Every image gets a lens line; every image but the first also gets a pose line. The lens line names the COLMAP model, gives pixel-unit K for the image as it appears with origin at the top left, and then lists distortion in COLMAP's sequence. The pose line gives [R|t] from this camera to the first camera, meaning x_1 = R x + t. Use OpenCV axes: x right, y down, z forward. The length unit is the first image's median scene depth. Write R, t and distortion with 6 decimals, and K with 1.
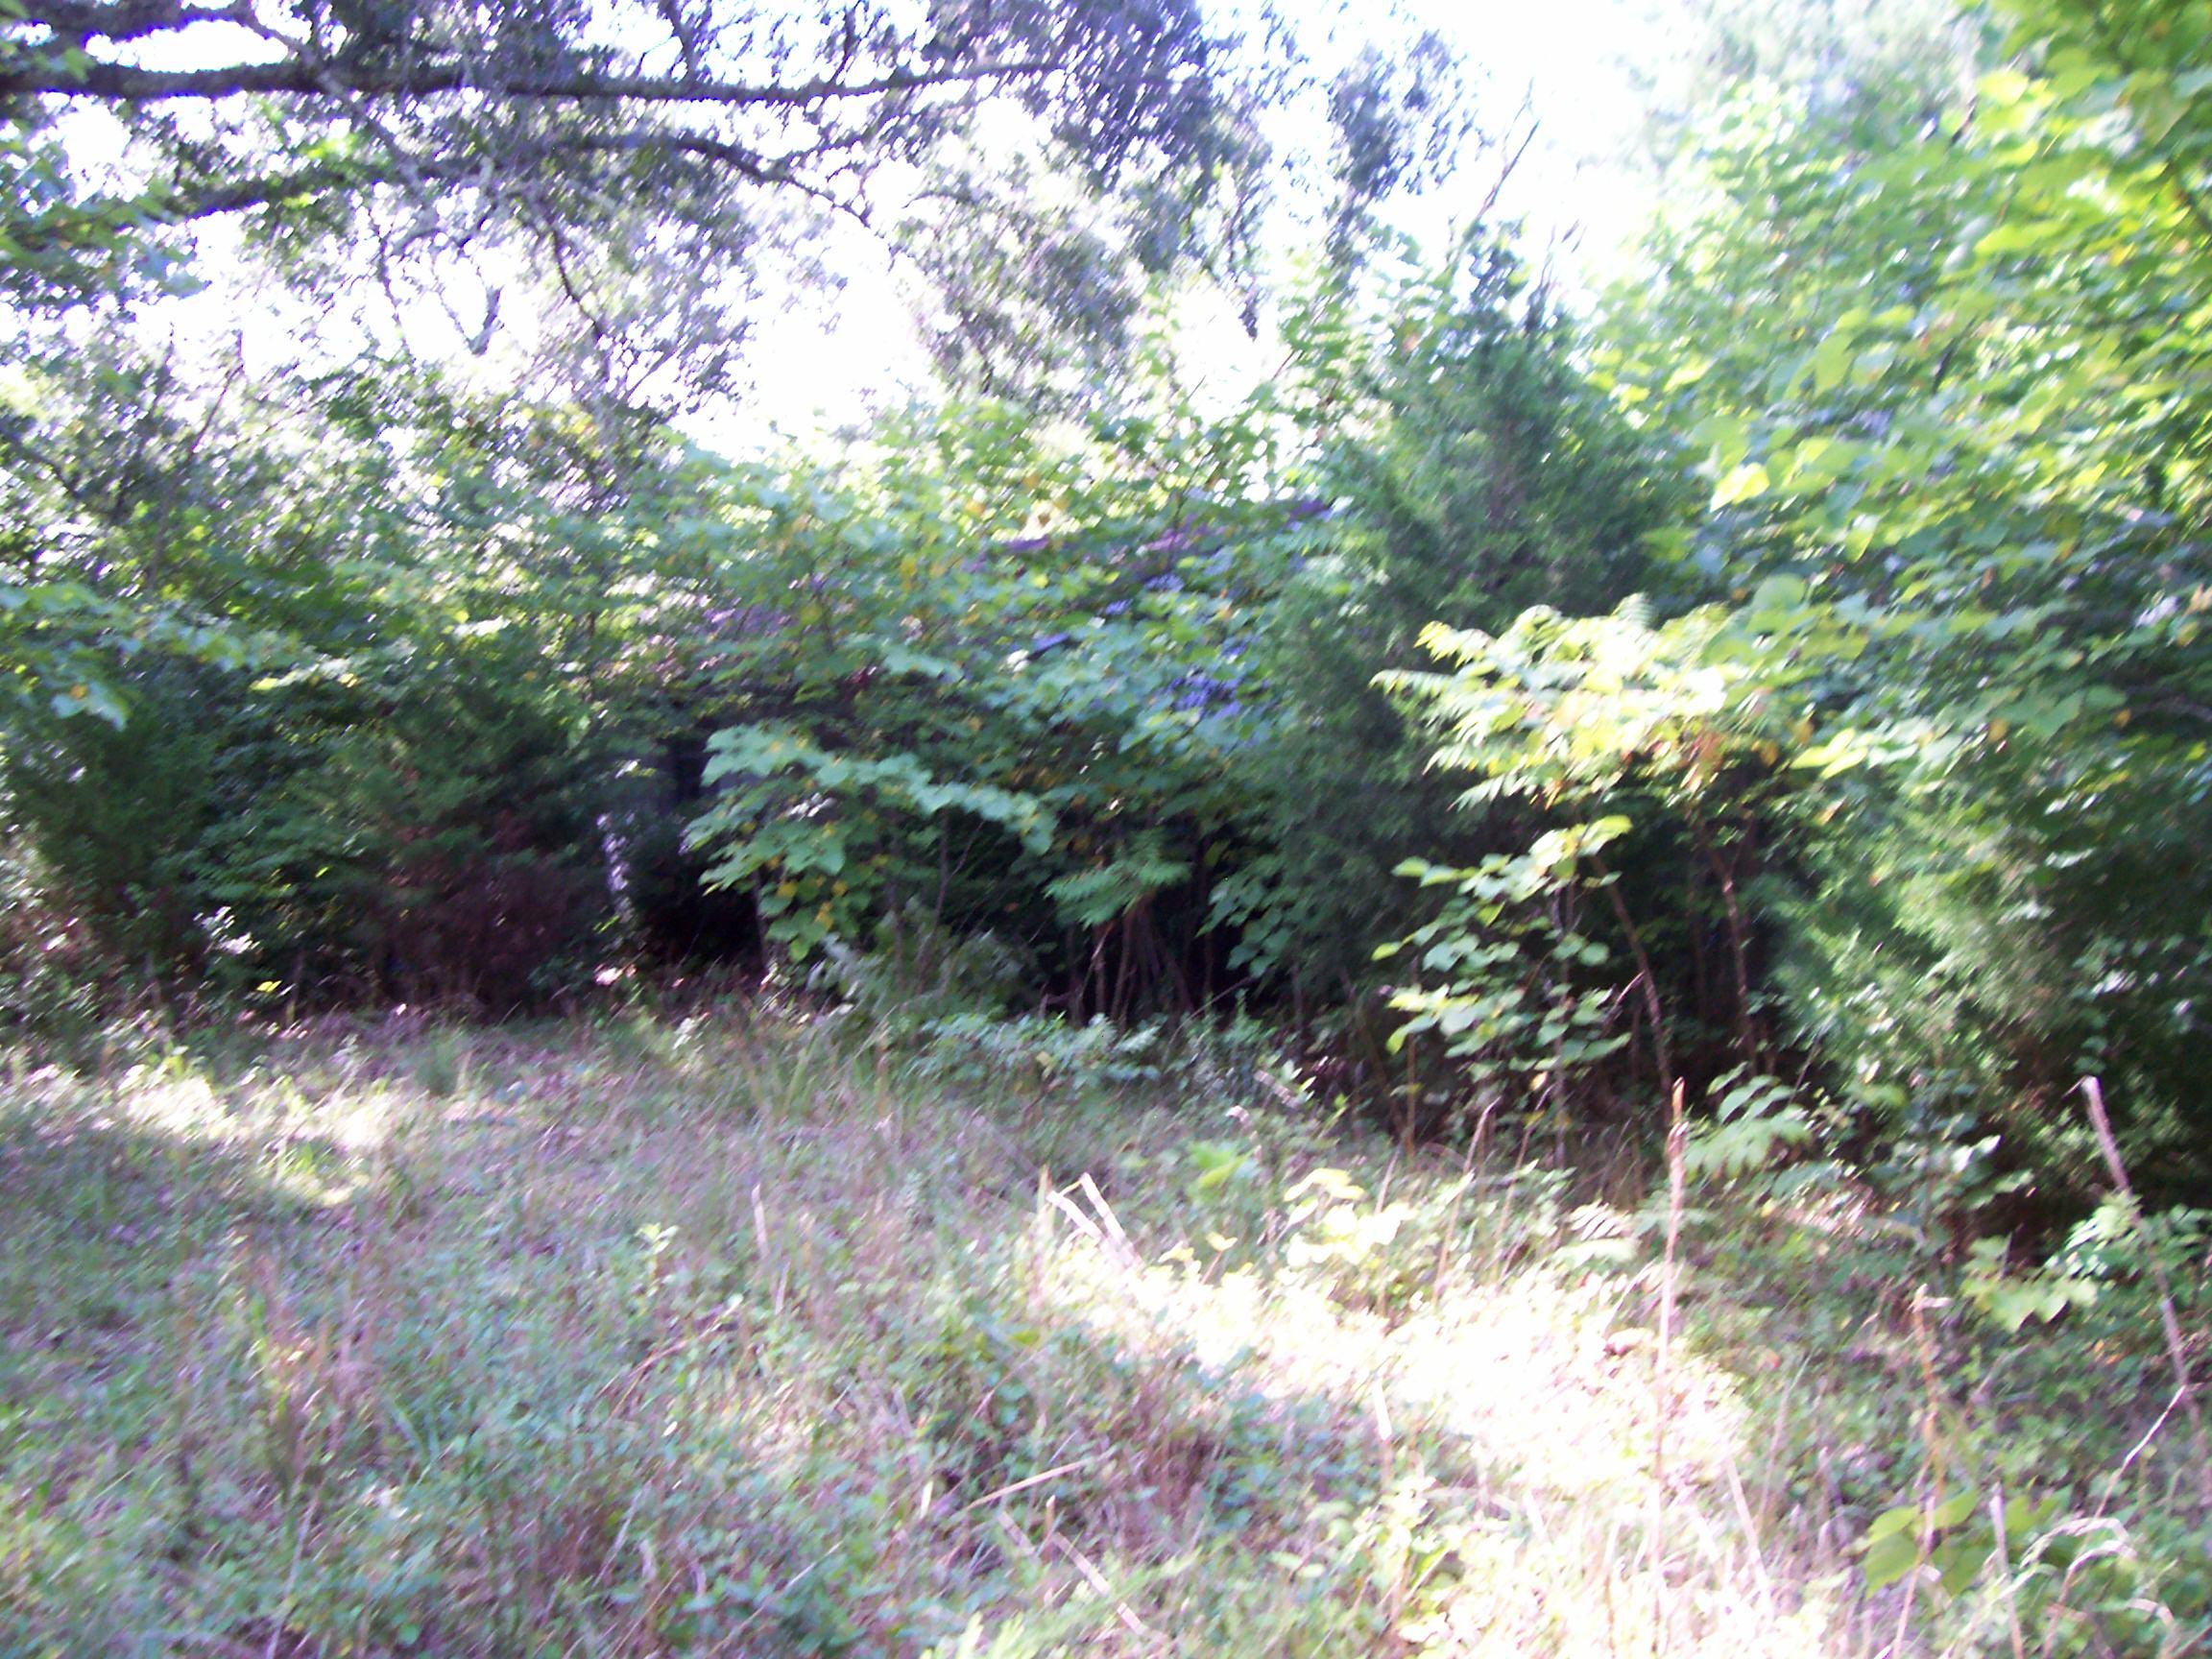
lens RADIAL K [[2159.8, 0, 1106.0], [0, 2159.8, 829.5], [0, 0, 1]] dist [-0.183390, 0.158835]
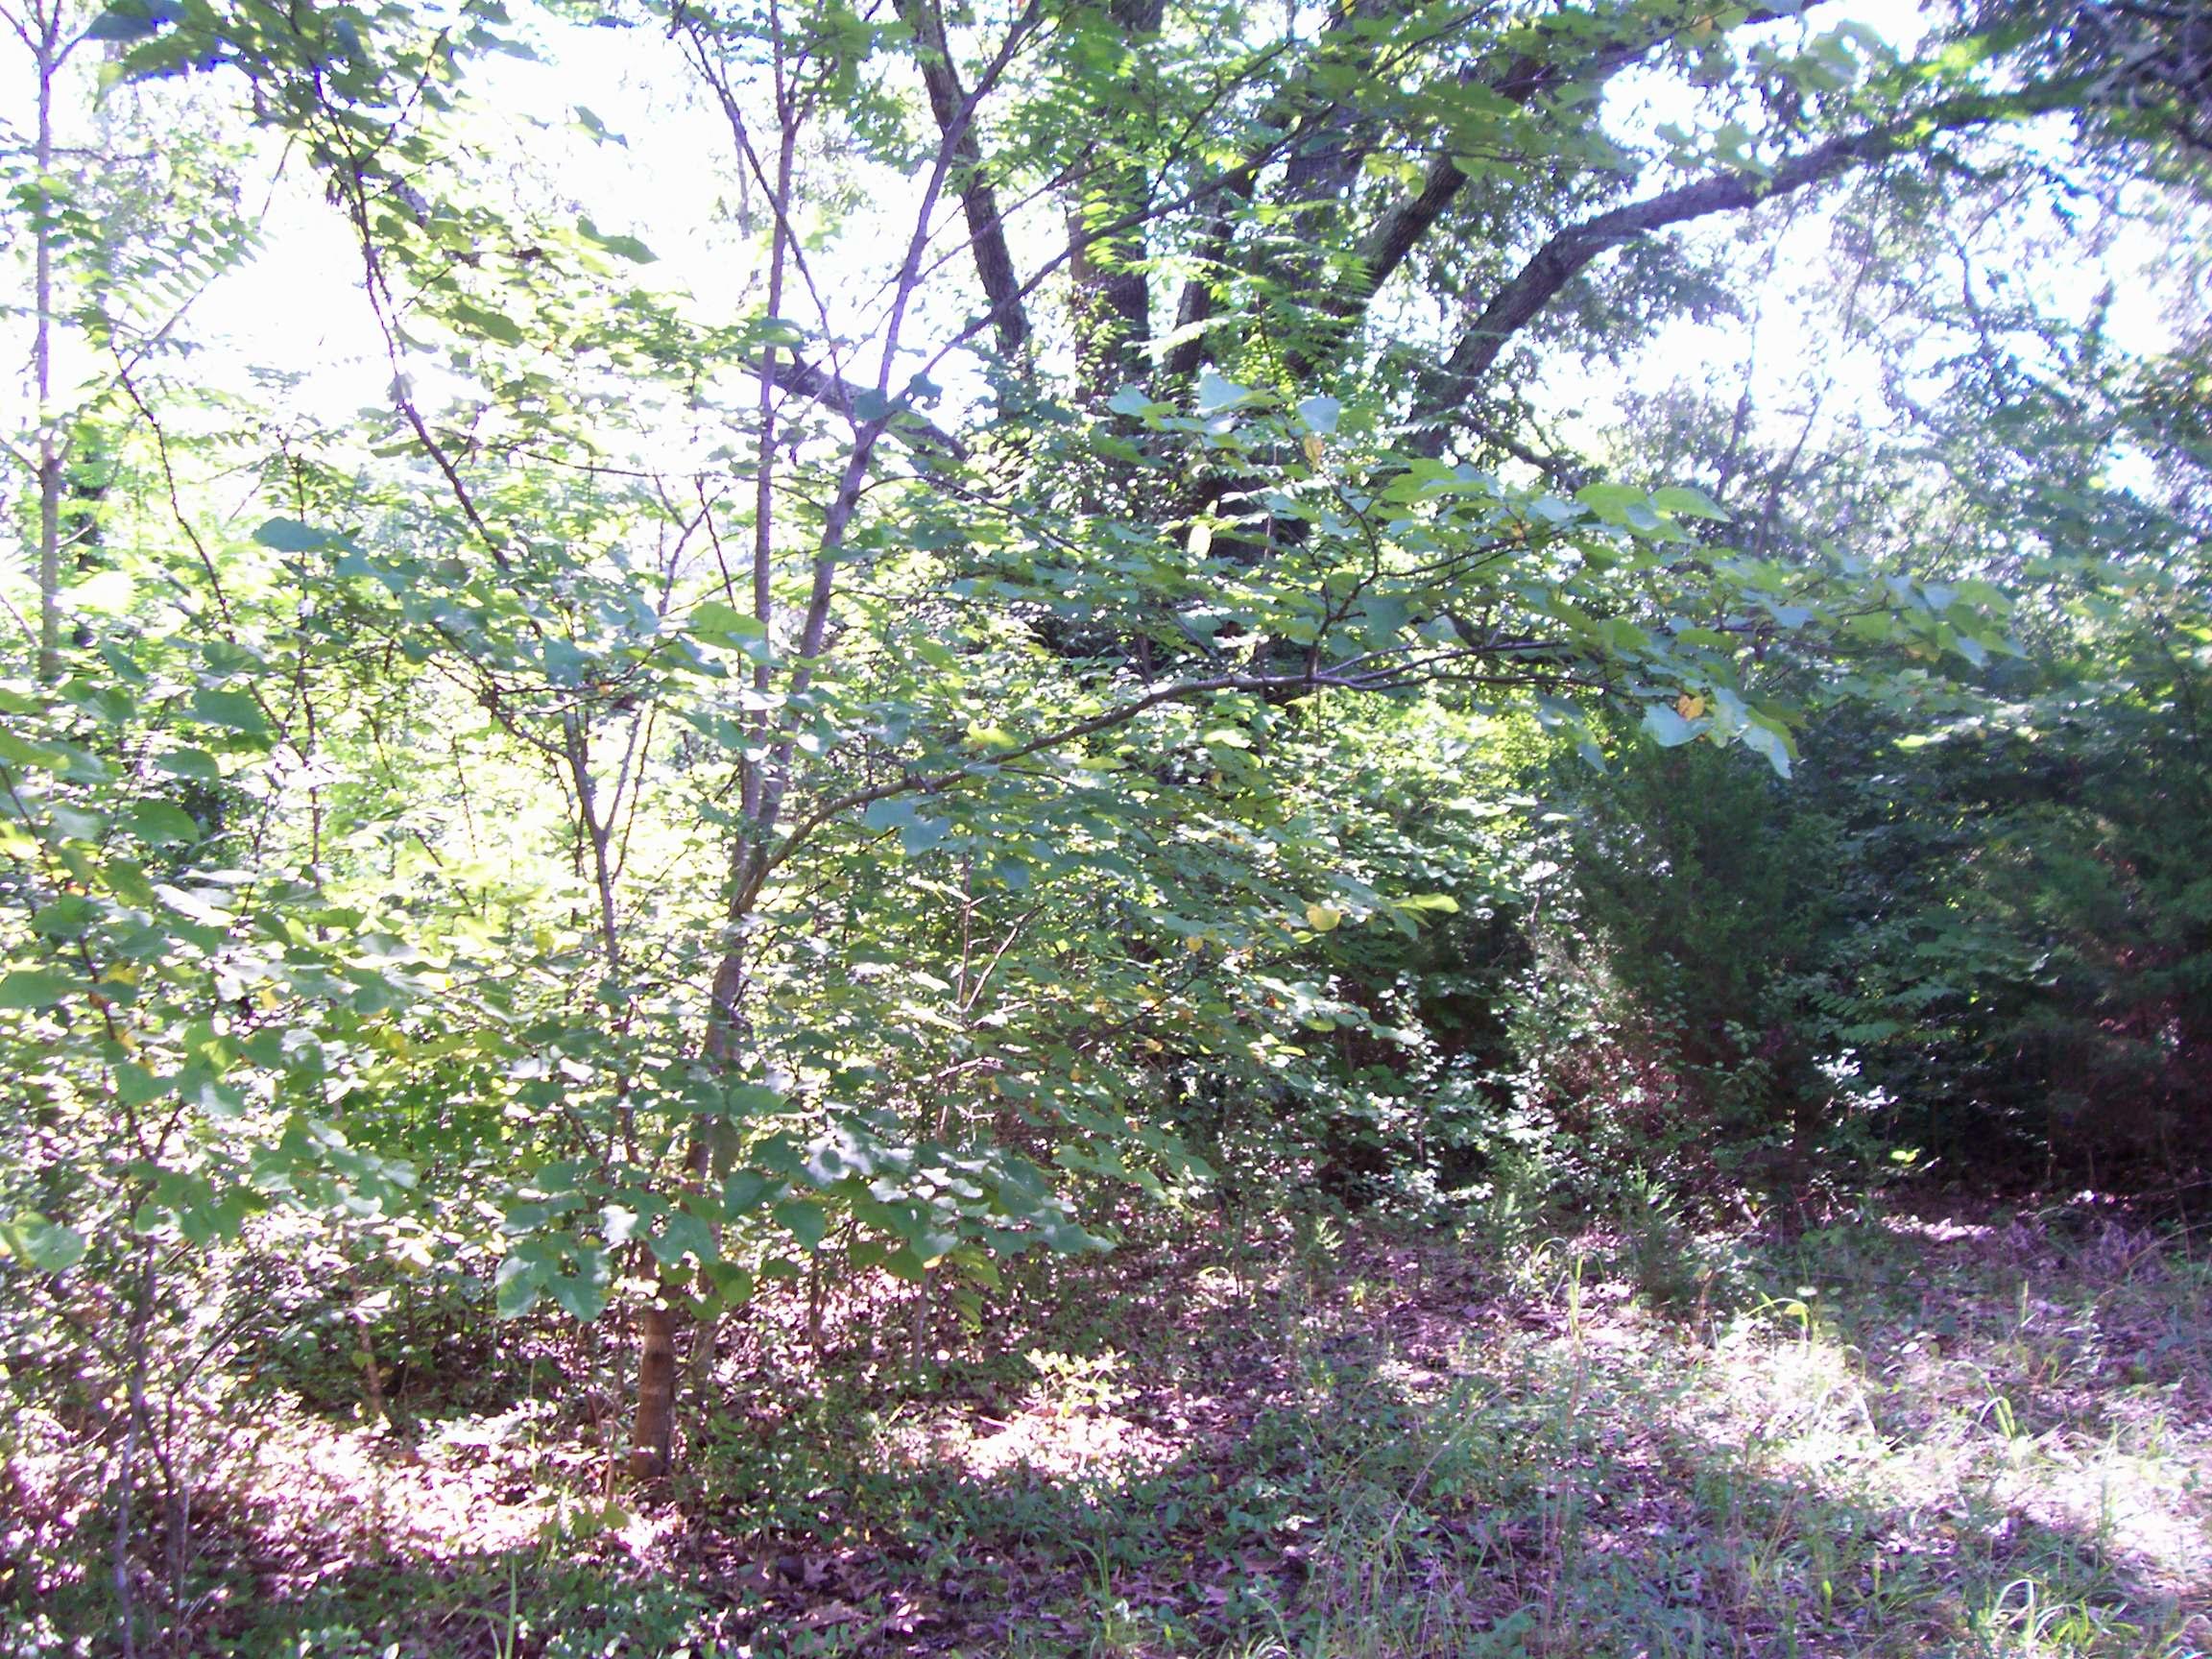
lens RADIAL K [[2159.8, 0, 1106.0], [0, 2159.8, 829.5], [0, 0, 1]] dist [-0.183390, 0.158835]
pose [[0.759947, -0.008734, -0.649926, -0.141912], [-0.017233, 0.999287, -0.033580, -0.010195], [0.649756, 0.036719, 0.759255, 0.277692]]
